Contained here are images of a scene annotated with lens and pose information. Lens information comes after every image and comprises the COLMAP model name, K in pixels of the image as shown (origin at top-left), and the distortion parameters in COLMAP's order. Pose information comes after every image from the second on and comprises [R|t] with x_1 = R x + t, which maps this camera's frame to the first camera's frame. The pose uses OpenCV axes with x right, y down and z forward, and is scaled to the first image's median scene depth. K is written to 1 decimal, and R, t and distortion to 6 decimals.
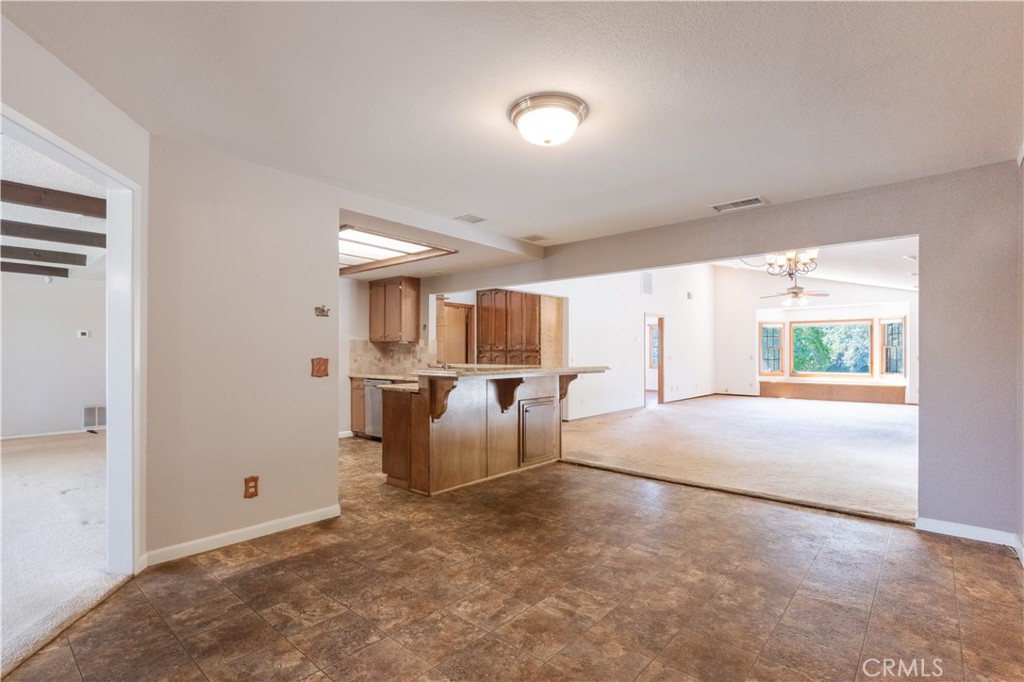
lens RADIAL K [[470.8, 0, 504.6], [0, 470.8, 356.3], [0, 0, 1]] dist [0.011416, -0.000386]
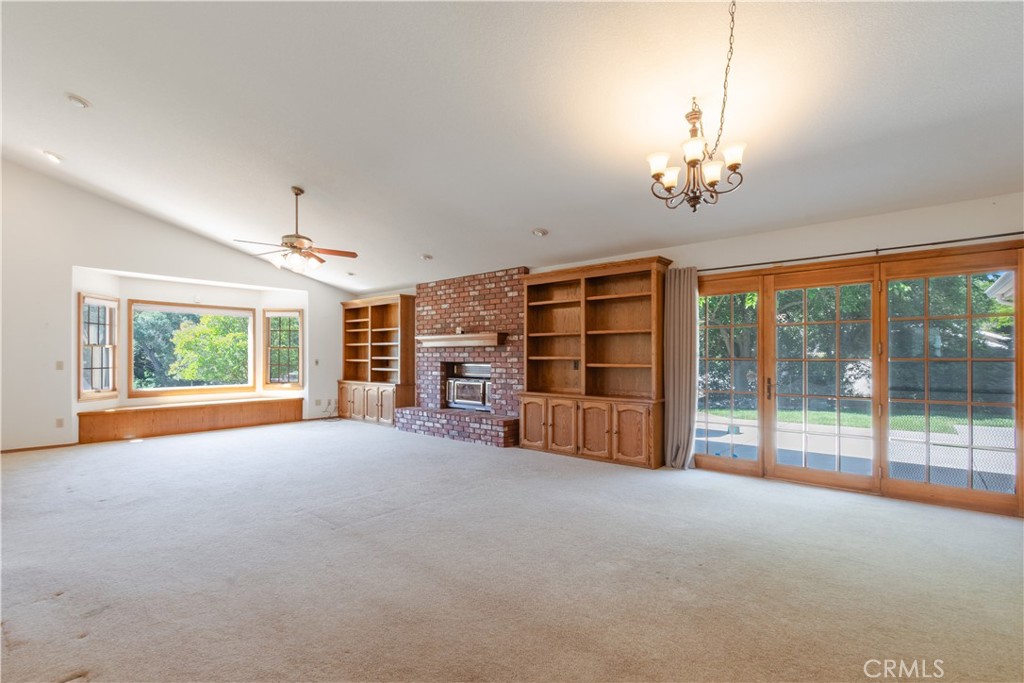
lens RADIAL K [[470.8, 0, 506.6], [0, 470.8, 356.9], [0, 0, 1]] dist [0.011416, -0.000386]
pose [[-0.009945, 0.000865, 0.999950, 0.045859], [0.006060, 0.999981, -0.000805, -0.002540], [-0.999932, 0.006052, -0.009950, 0.585637]]
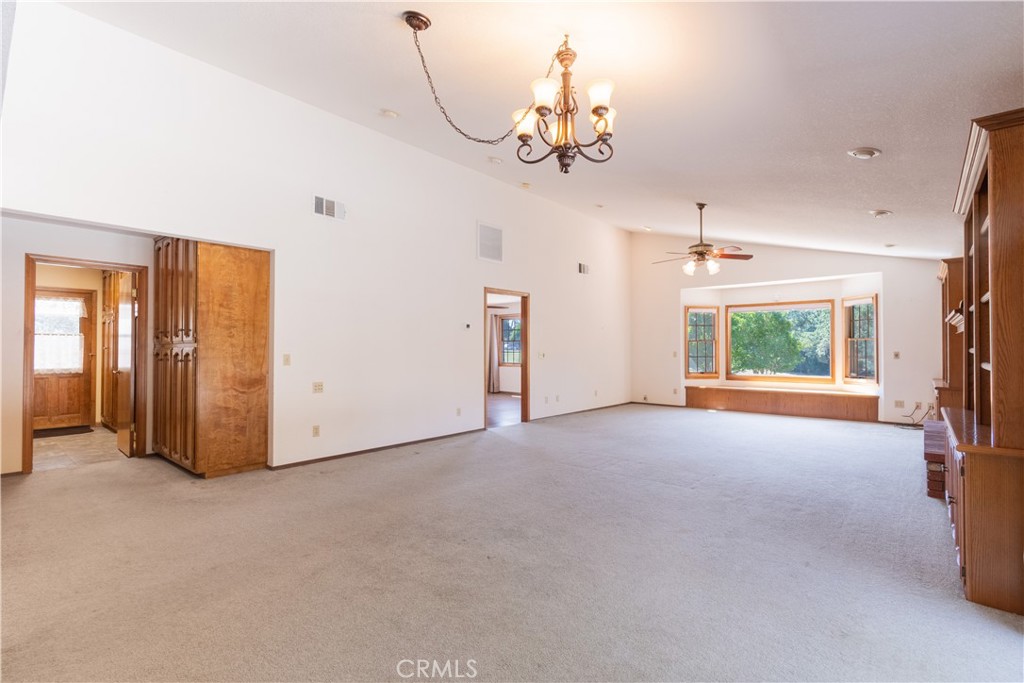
lens RADIAL K [[470.8, 0, 503.2], [0, 470.8, 344.6], [0, 0, 1]] dist [0.011416, -0.000386]
pose [[0.999969, 0.000356, 0.007912, 0.261613], [-0.000241, 0.999895, -0.014523, -0.001502], [-0.007917, 0.014521, 0.999863, 0.280213]]
